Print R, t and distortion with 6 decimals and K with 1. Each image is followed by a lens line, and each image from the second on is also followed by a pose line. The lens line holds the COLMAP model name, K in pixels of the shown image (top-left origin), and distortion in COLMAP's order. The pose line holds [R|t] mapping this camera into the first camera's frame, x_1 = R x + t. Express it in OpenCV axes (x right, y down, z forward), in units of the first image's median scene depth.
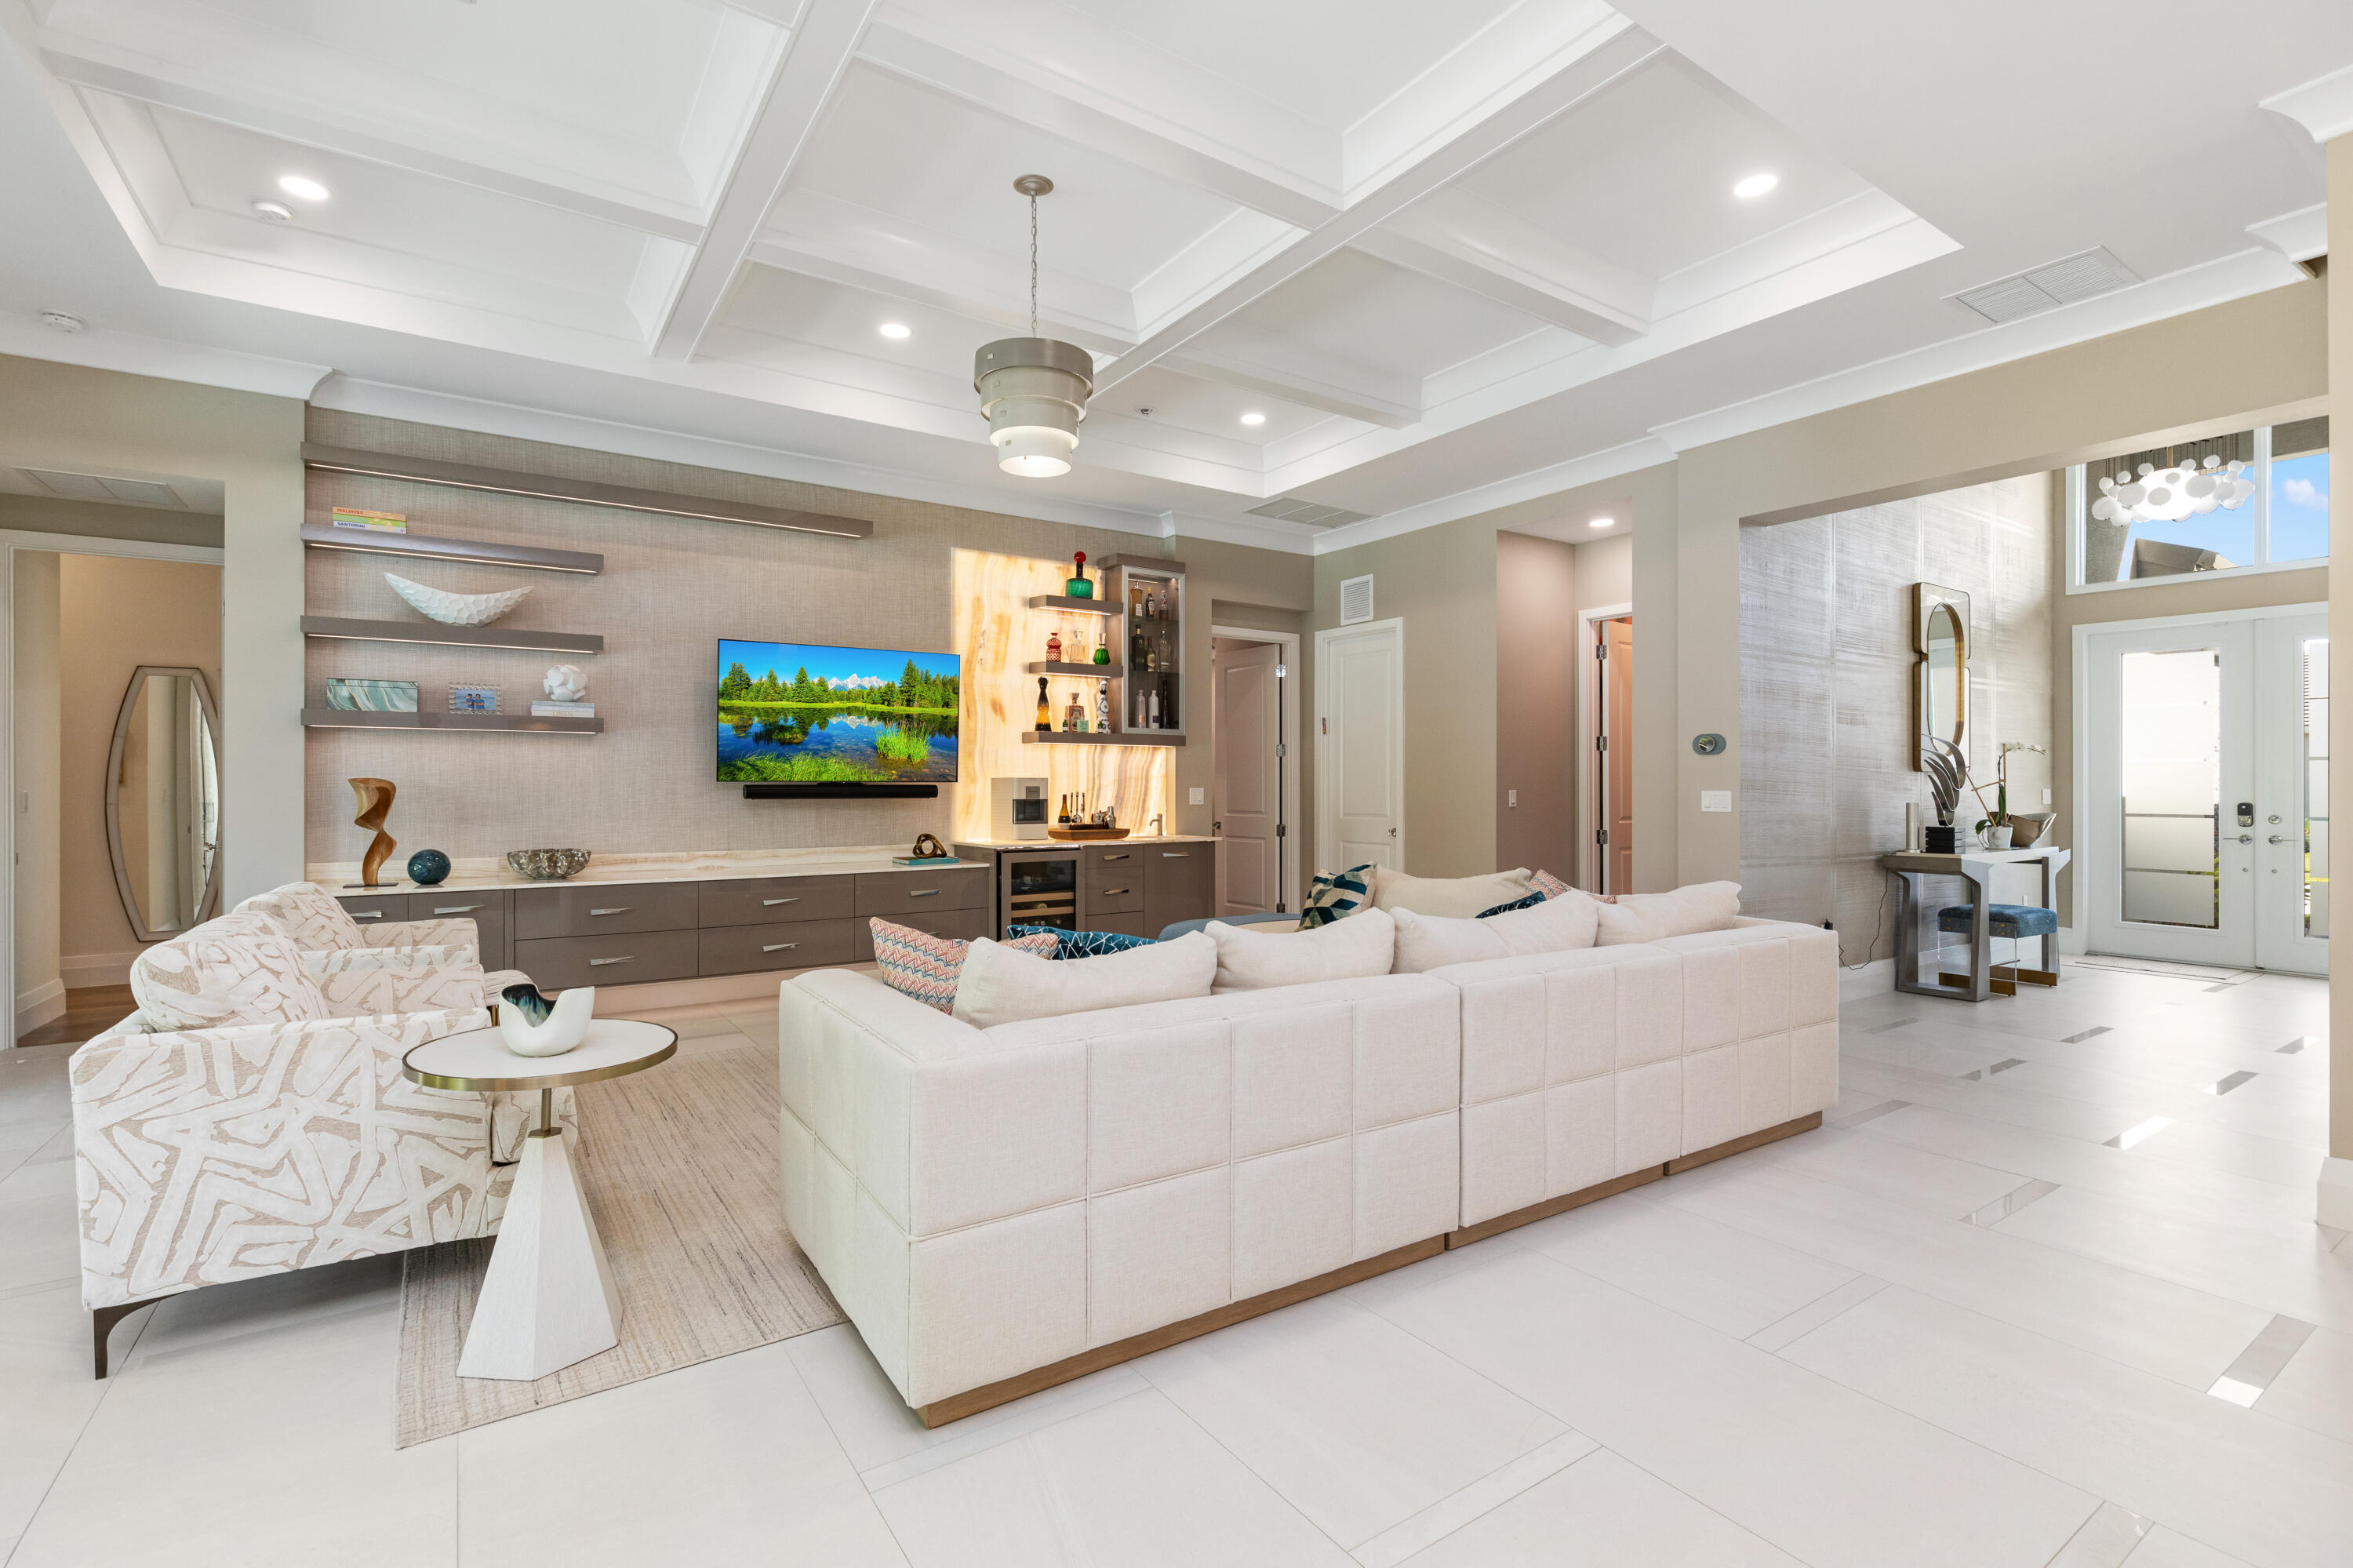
lens RADIAL K [[1058.7, 0, 1160.1], [0, 1058.7, 795.5], [0, 0, 1]] dist [0.007016, -0.000476]
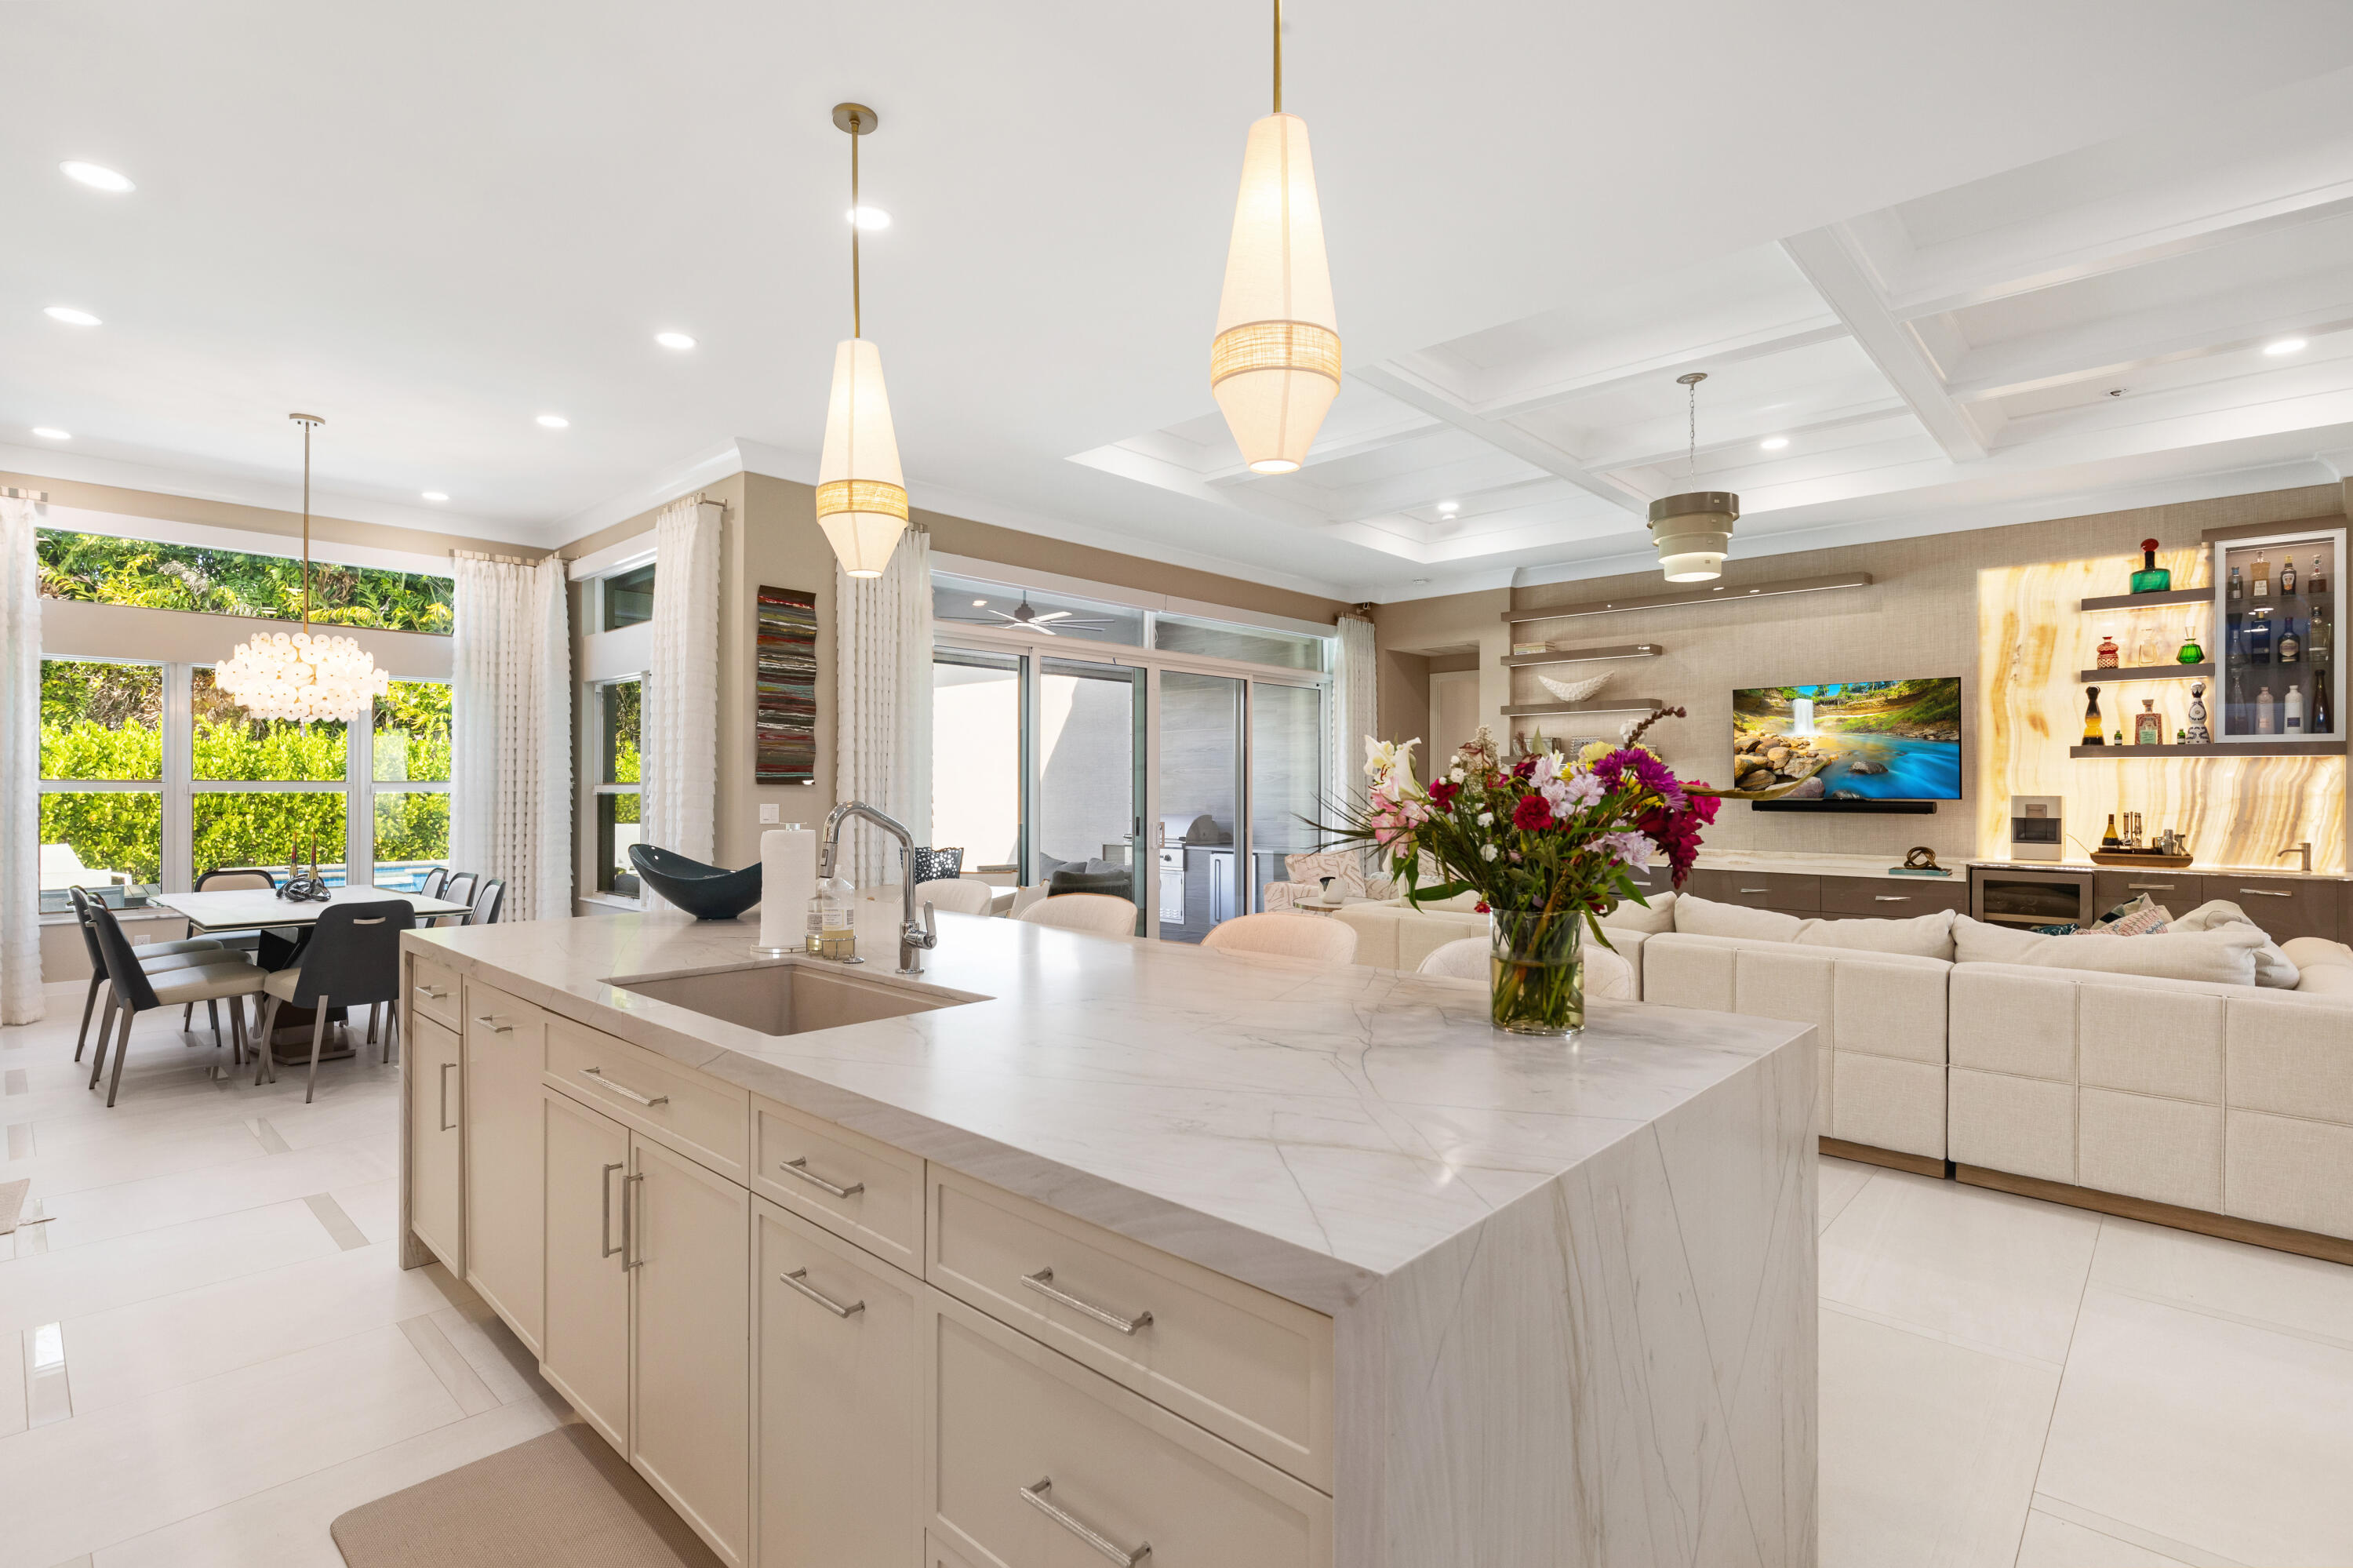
lens RADIAL K [[1111.8, 0, 1167.5], [0, 1111.8, 784.3], [0, 0, 1]] dist [-0.004333, 0.000534]
pose [[0.227943, -0.003502, -0.973668, 0.653128], [-0.014652, 0.999868, -0.007026, -0.008180], [0.973564, 0.015867, 0.227862, -0.003245]]
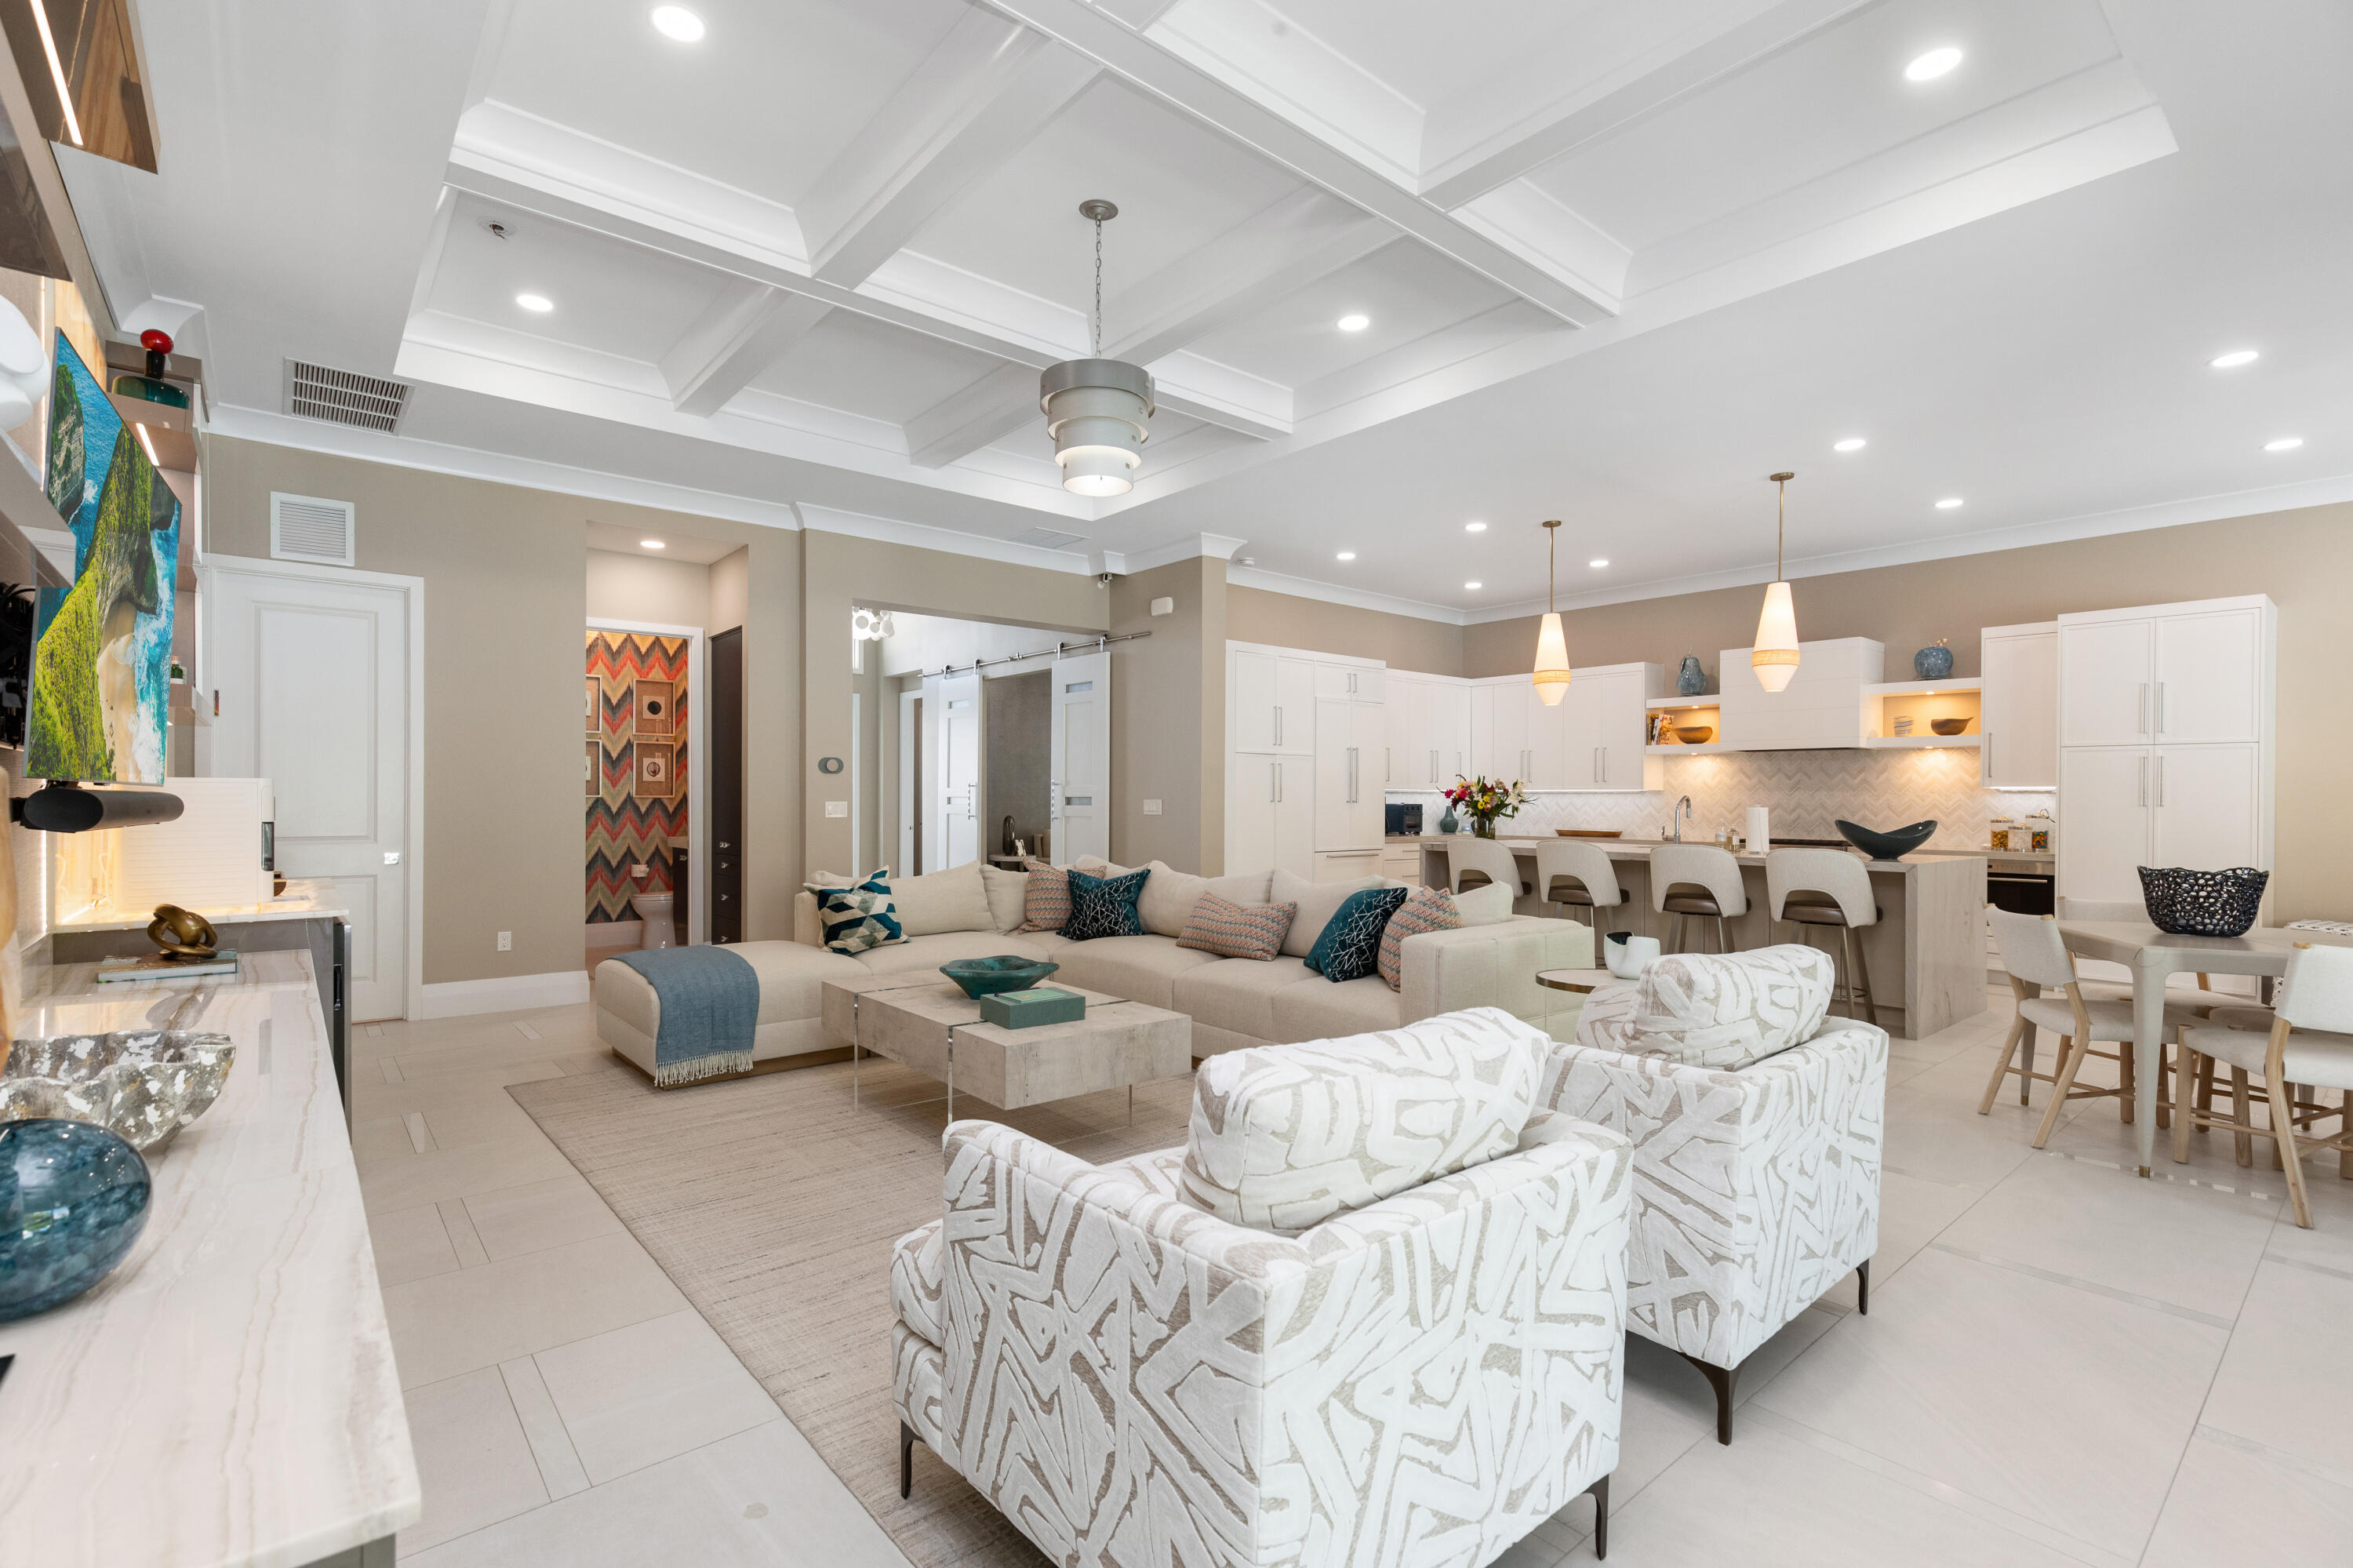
lens RADIAL K [[1058.7, 0, 1160.1], [0, 1058.7, 795.5], [0, 0, 1]] dist [0.007016, -0.000476]
pose [[-0.107605, 0.002539, 0.994190, -0.648566], [0.006514, 0.999977, -0.001849, -0.004950], [-0.994172, 0.006277, -0.107619, 0.594987]]
